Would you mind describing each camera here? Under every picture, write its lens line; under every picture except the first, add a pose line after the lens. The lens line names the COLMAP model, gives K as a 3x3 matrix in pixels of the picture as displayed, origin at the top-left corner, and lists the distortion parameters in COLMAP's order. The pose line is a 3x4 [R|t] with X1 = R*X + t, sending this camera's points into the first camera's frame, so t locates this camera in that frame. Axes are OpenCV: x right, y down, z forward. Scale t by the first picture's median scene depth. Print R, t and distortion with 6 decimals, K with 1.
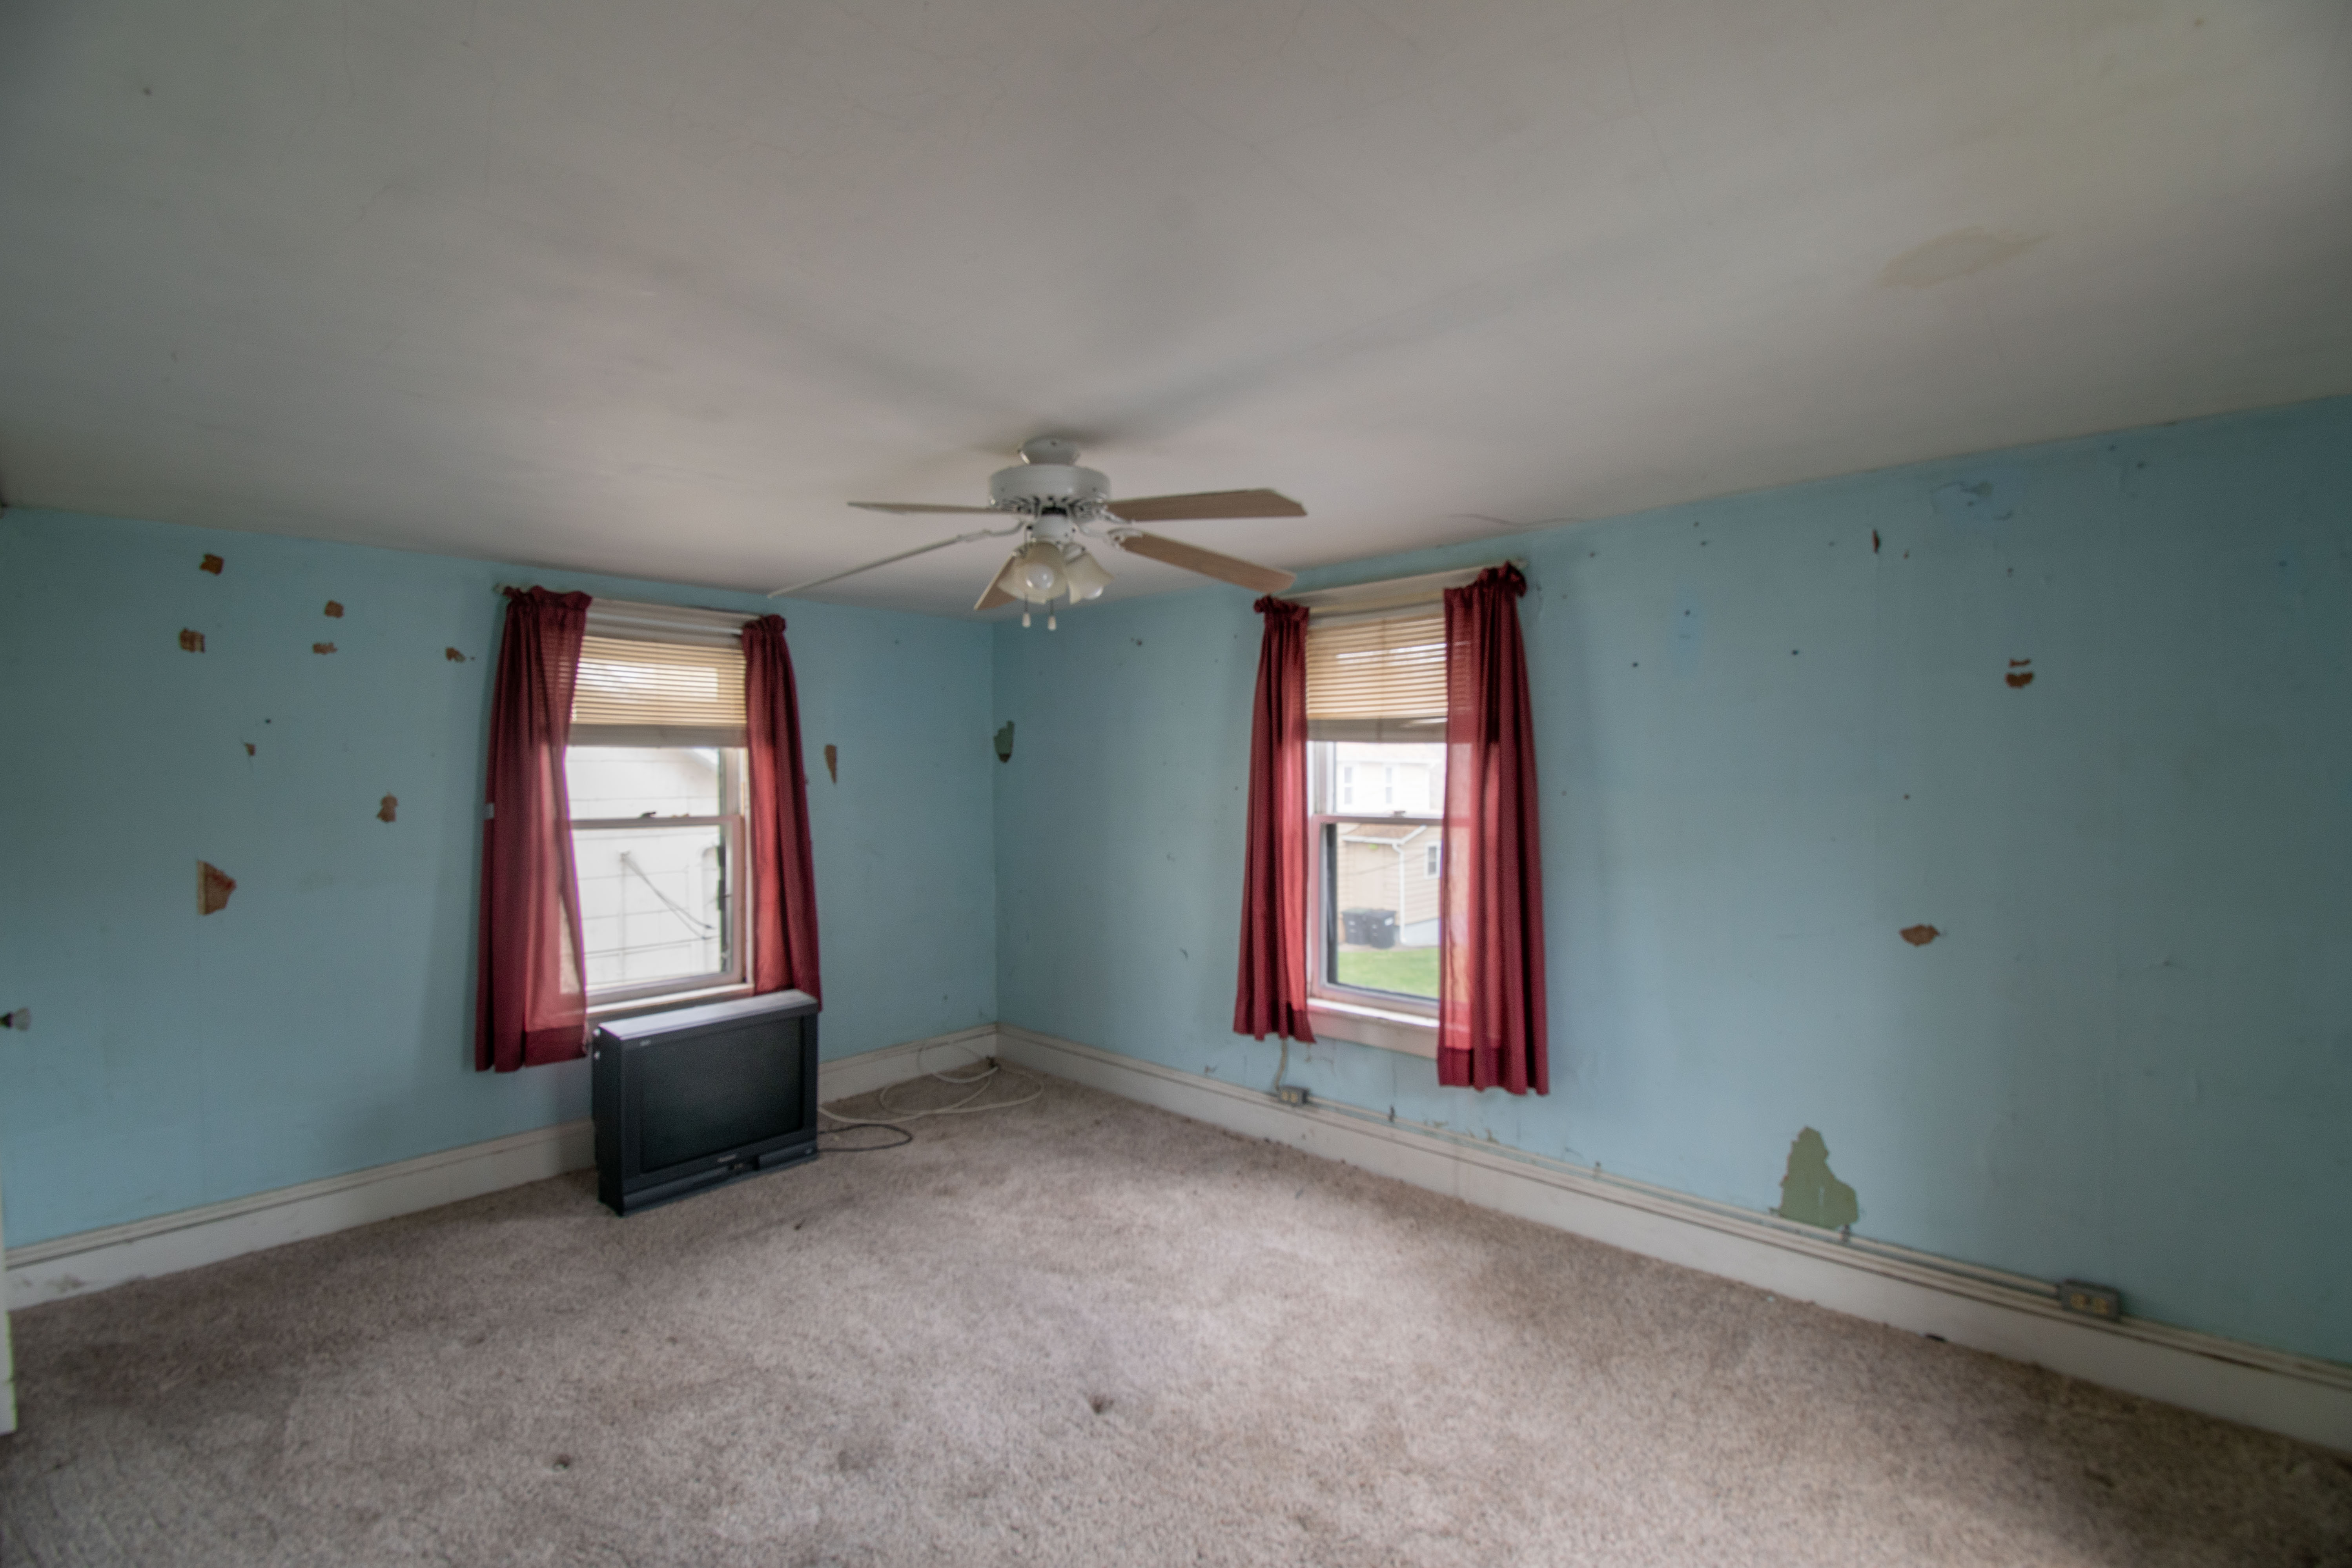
lens RADIAL K [[1013.3, 0, 1163.0], [0, 1013.3, 786.4], [0, 0, 1]] dist [0.020187, -0.024151]
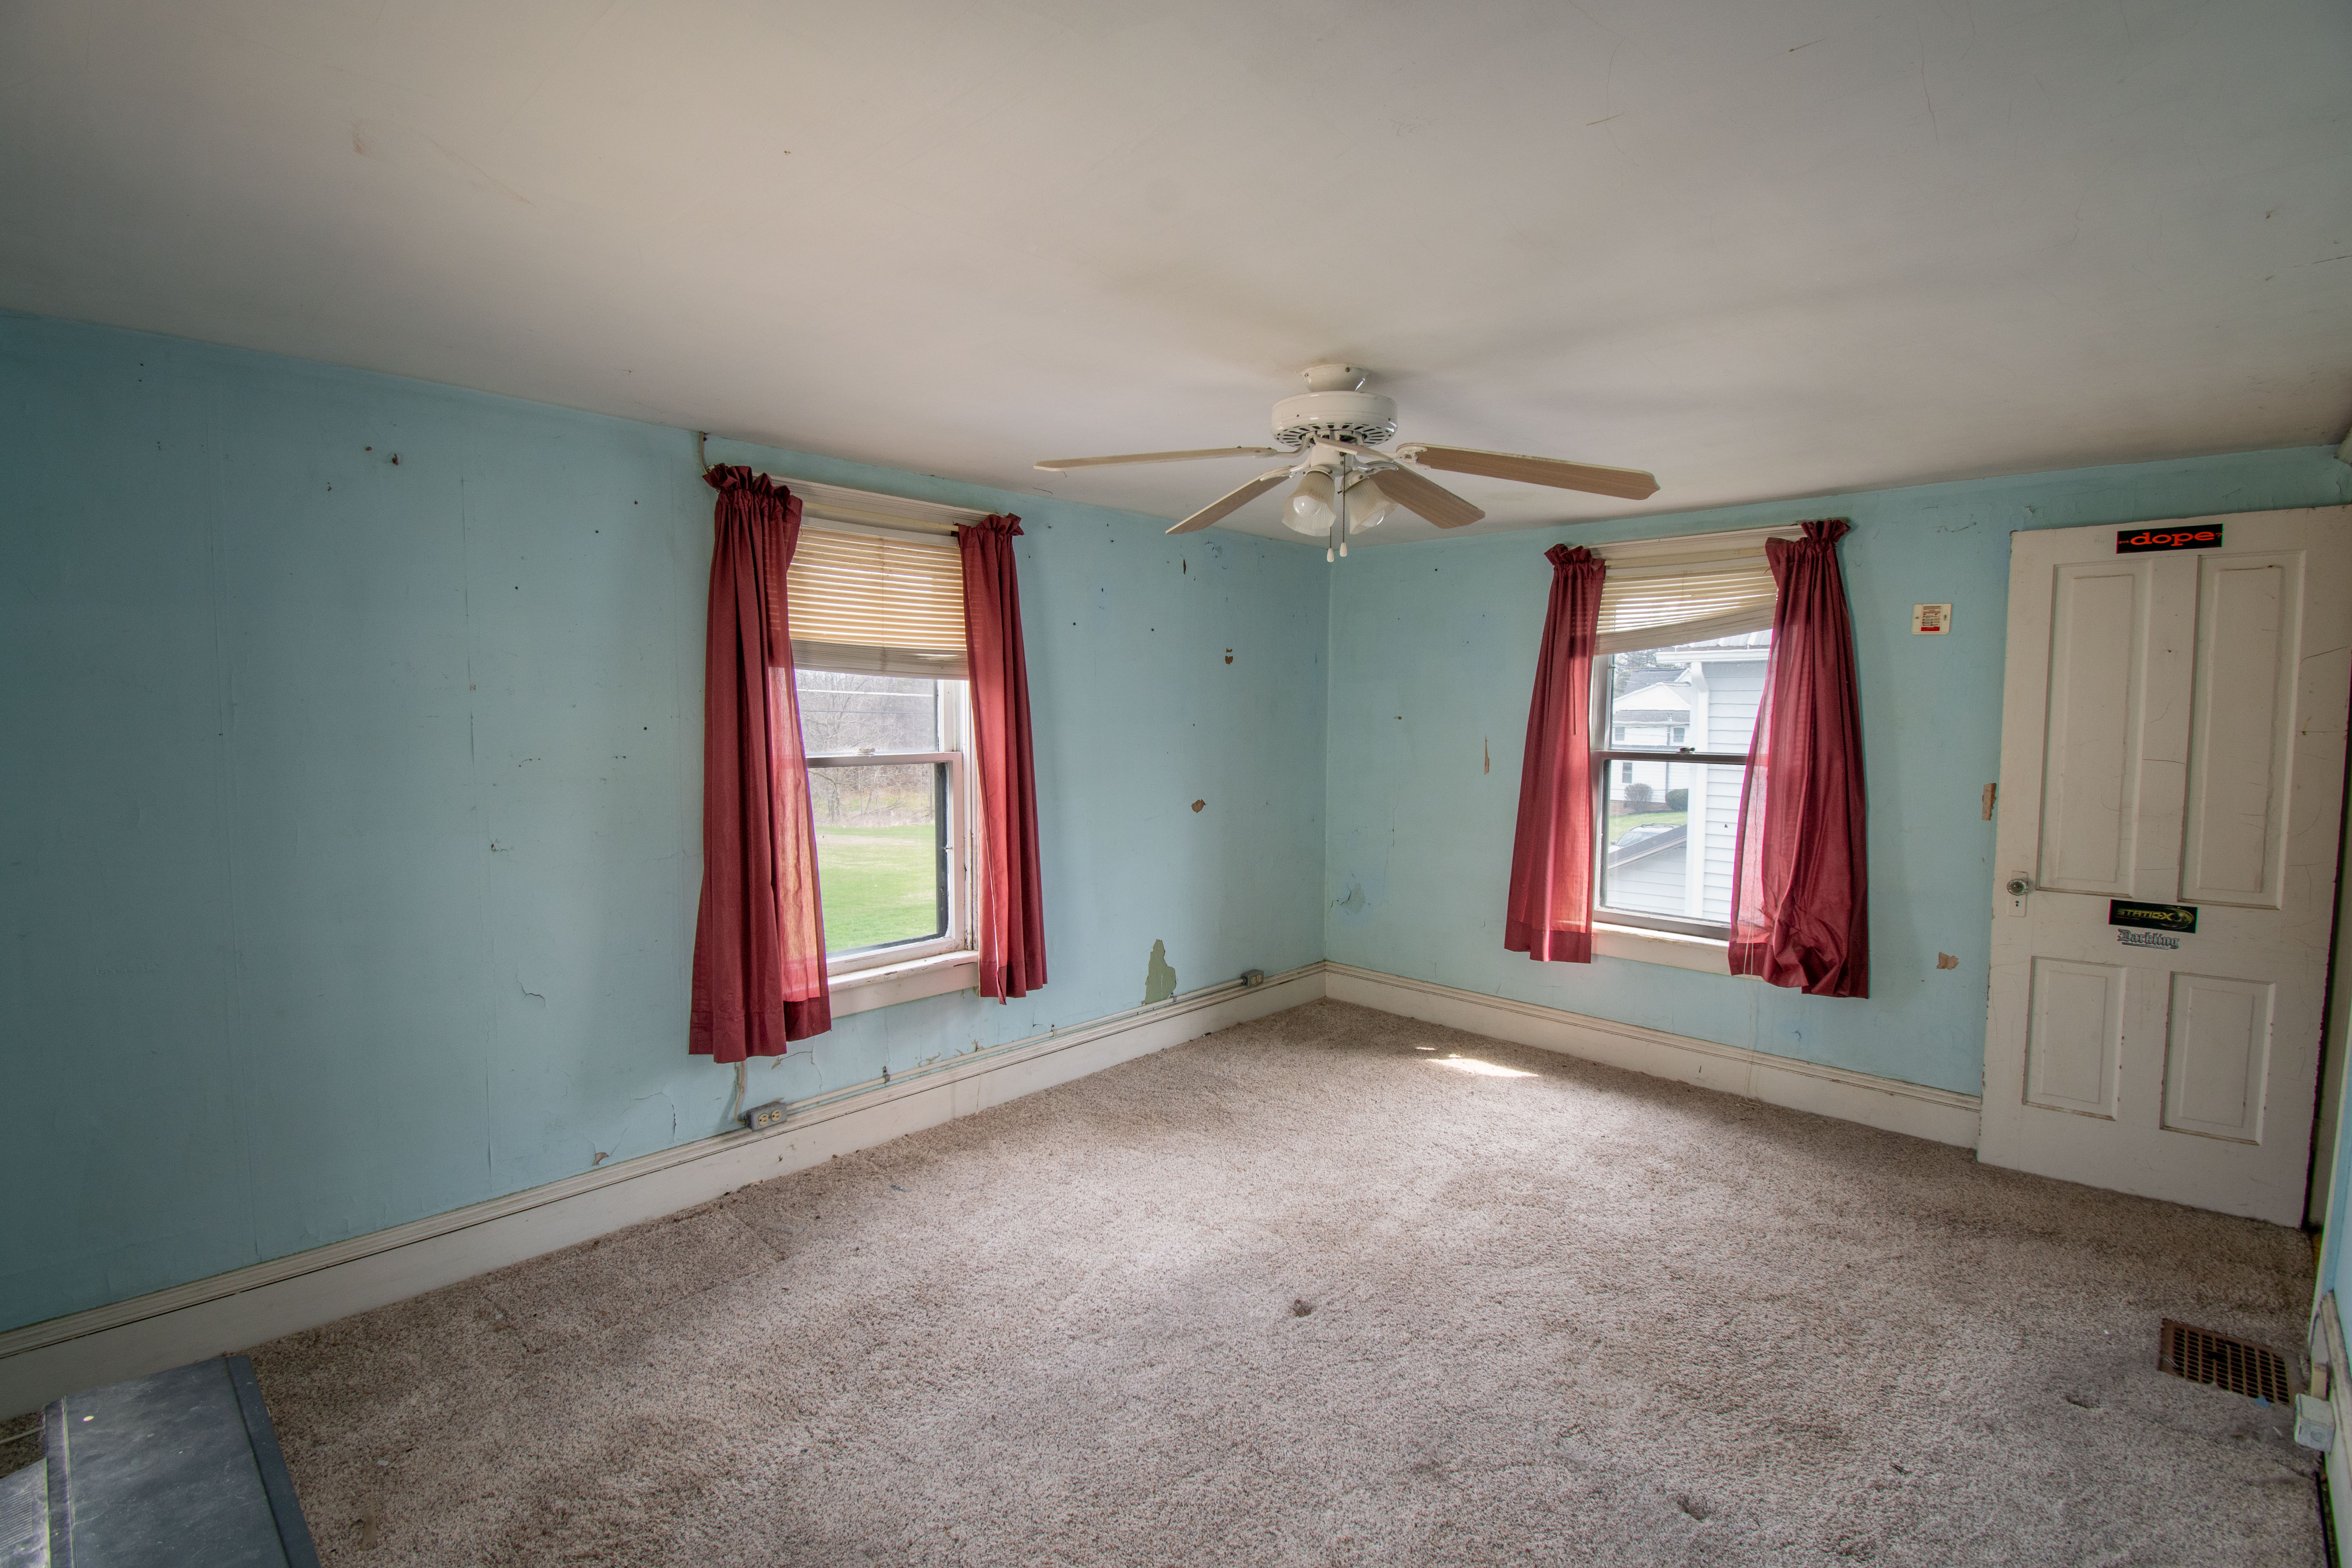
lens RADIAL K [[1013.3, 0, 1163.0], [0, 1013.3, 786.4], [0, 0, 1]] dist [0.020187, -0.024151]
pose [[0.047442, -0.068462, 0.996525, -0.730653], [0.013803, 0.997598, 0.067879, -0.001875], [-0.998779, 0.010535, 0.048273, 0.752450]]
